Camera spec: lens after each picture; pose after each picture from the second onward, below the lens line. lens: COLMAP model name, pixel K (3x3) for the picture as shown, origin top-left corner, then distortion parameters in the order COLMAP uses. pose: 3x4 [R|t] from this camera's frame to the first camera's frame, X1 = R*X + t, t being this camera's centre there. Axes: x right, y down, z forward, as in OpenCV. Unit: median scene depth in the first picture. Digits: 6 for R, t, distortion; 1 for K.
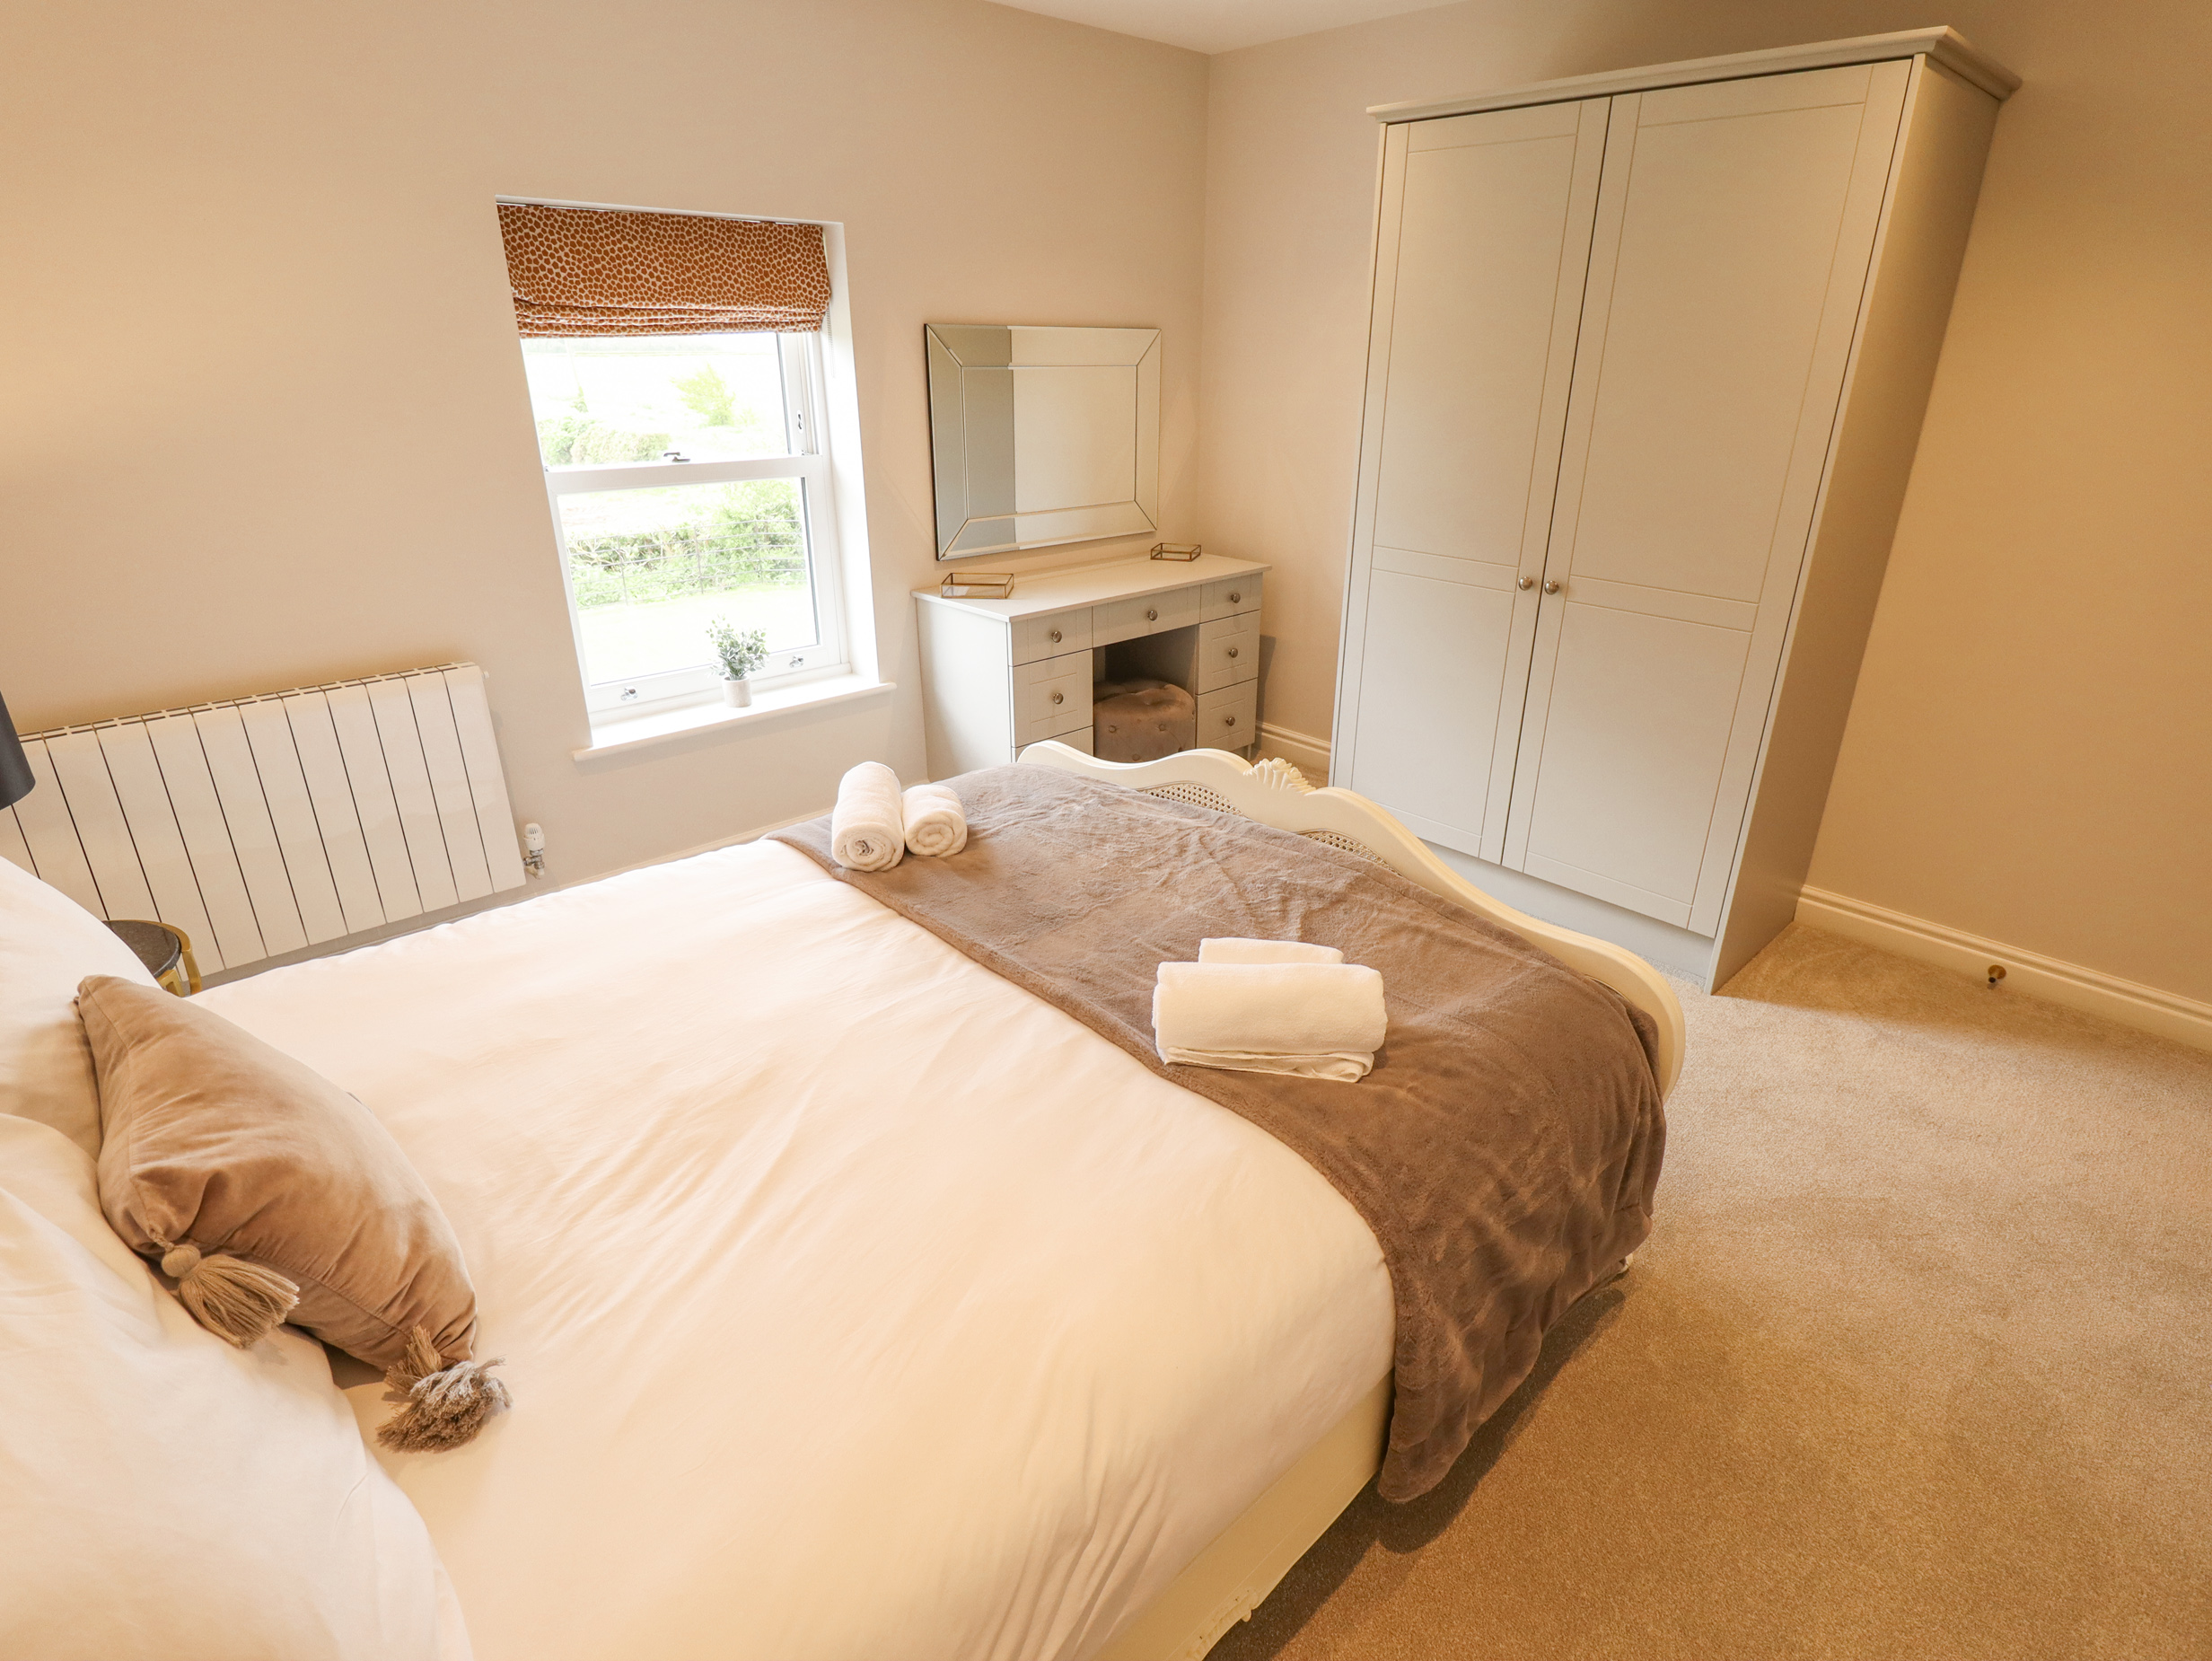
lens RADIAL K [[1142.6, 0, 1125.9], [0, 1142.6, 824.3], [0, 0, 1]] dist [0.000371, -0.012858]
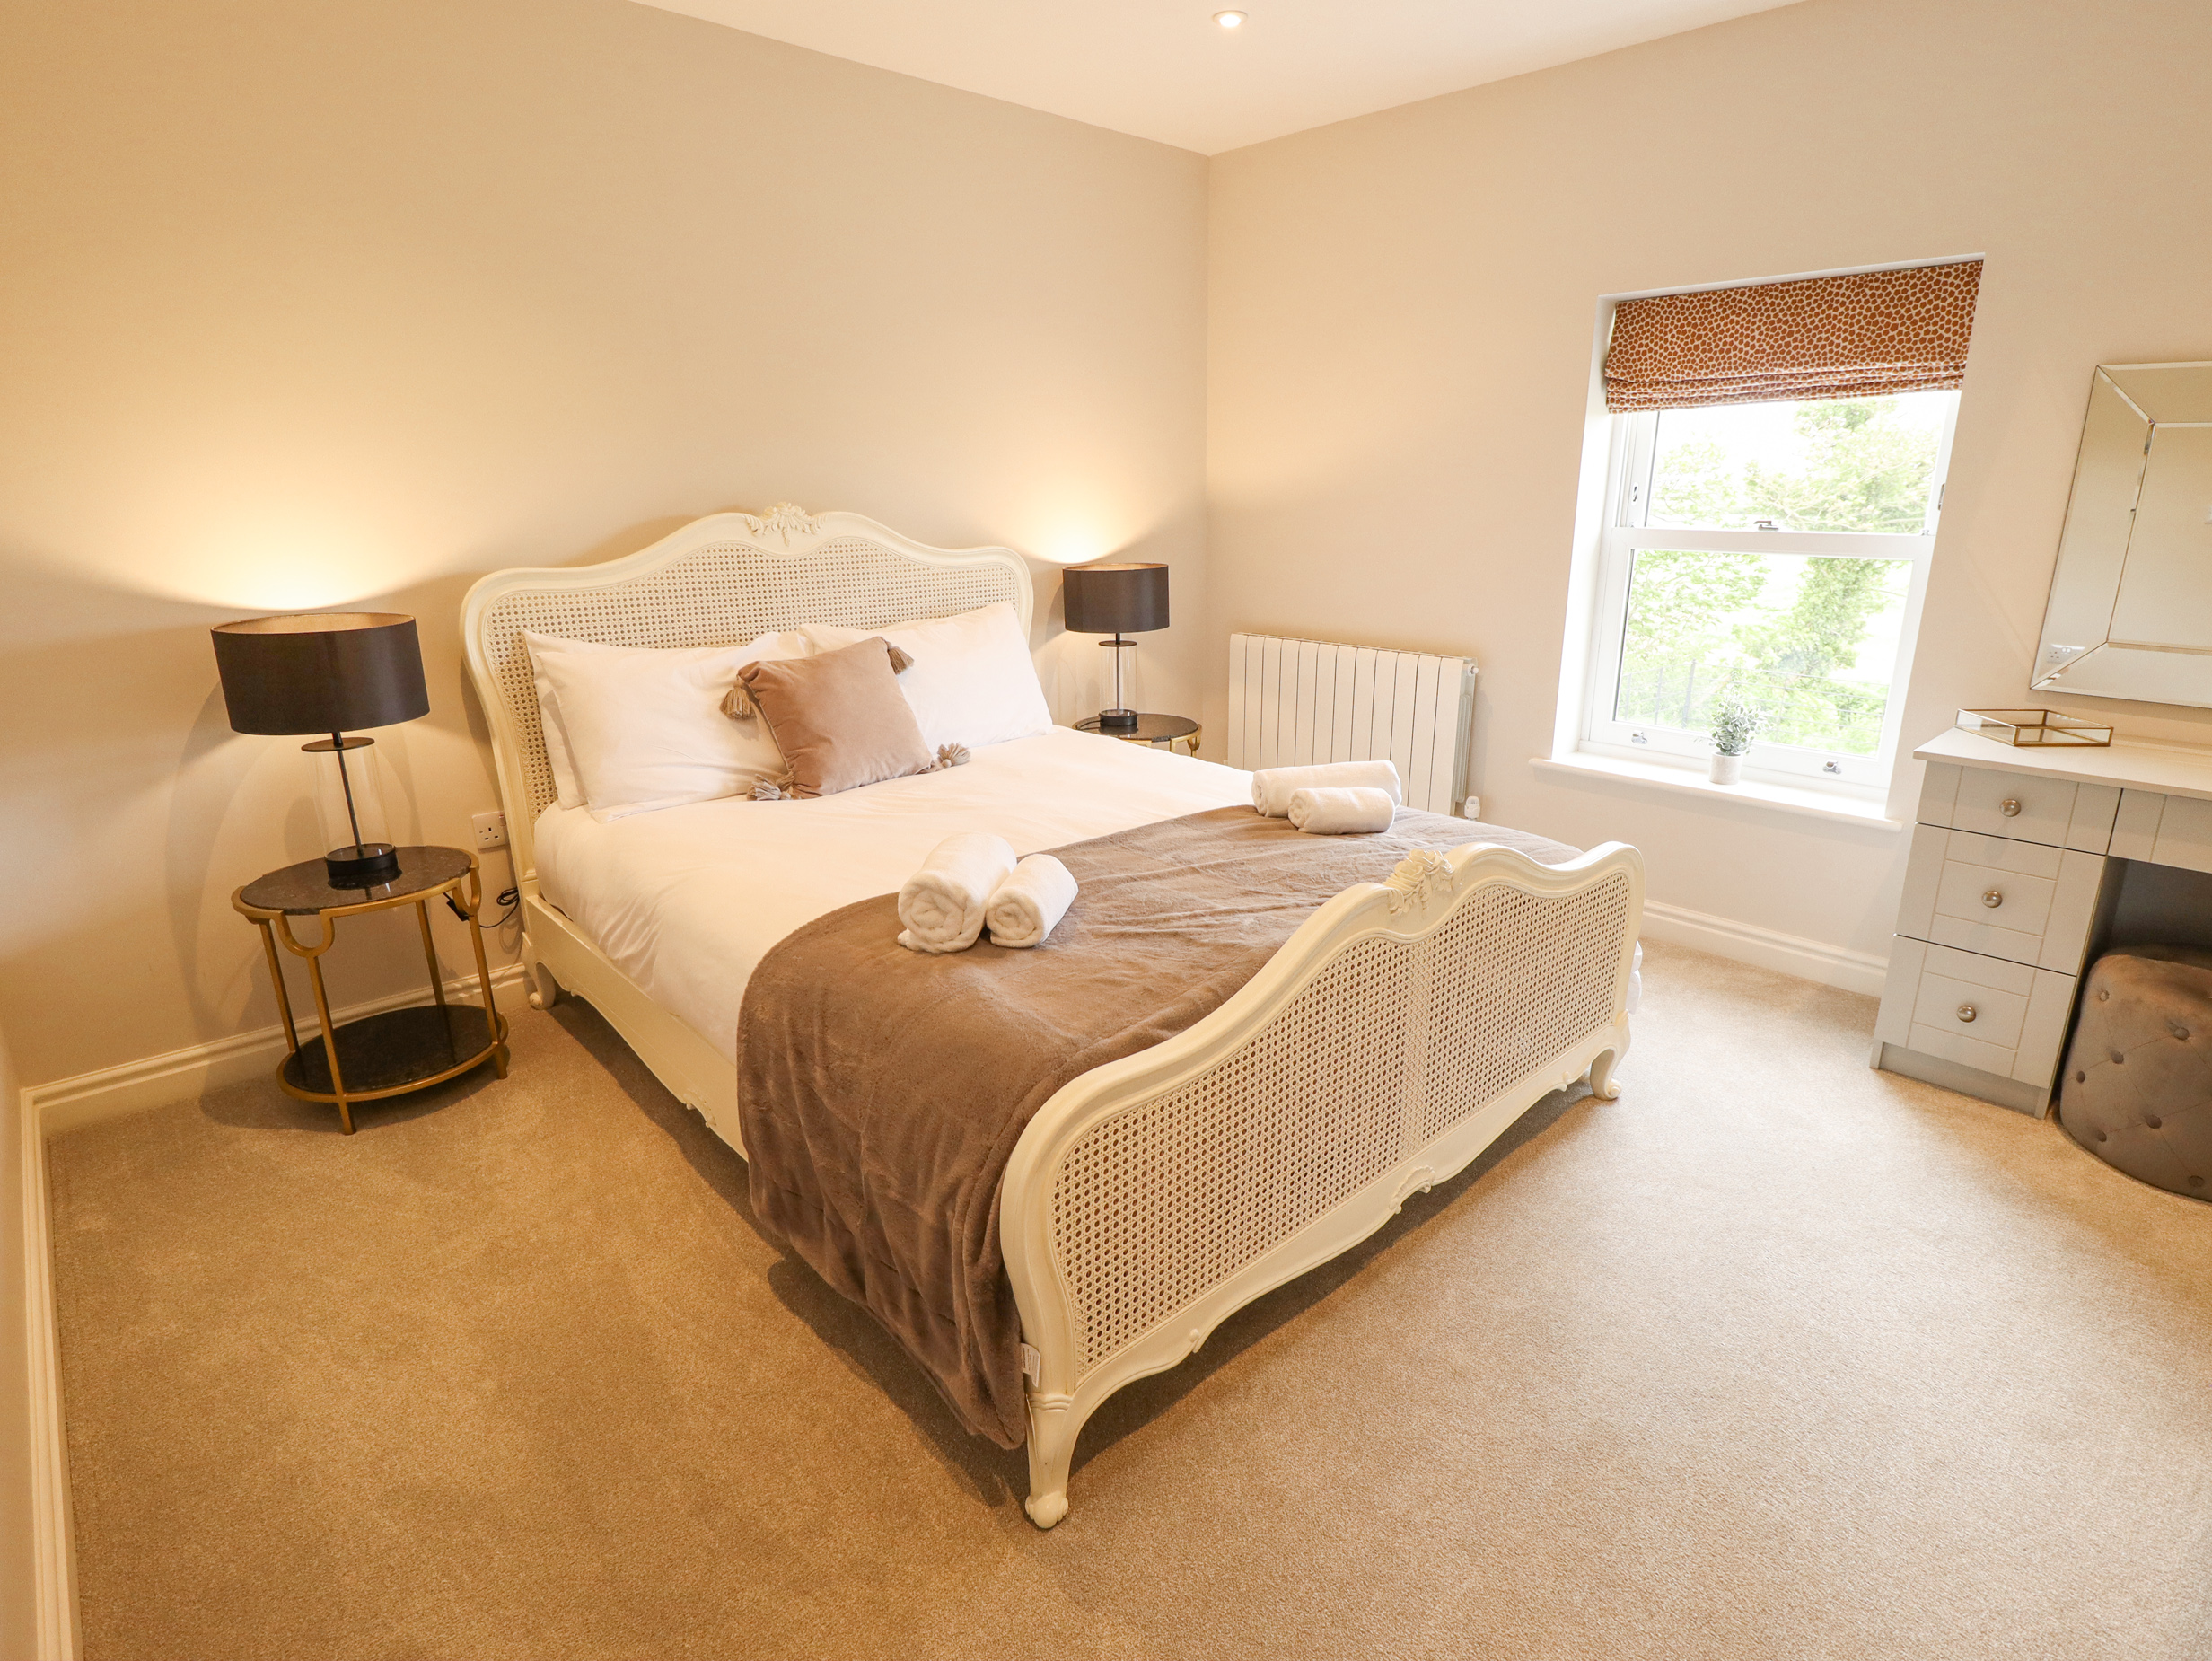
lens RADIAL K [[1142.6, 0, 1125.9], [0, 1142.6, 824.3], [0, 0, 1]] dist [0.000371, -0.012858]
pose [[0.017861, 0.290417, -0.956733, 0.650632], [-0.369156, 0.891192, 0.263631, -0.157827], [0.929196, 0.348475, 0.123127, 0.491648]]
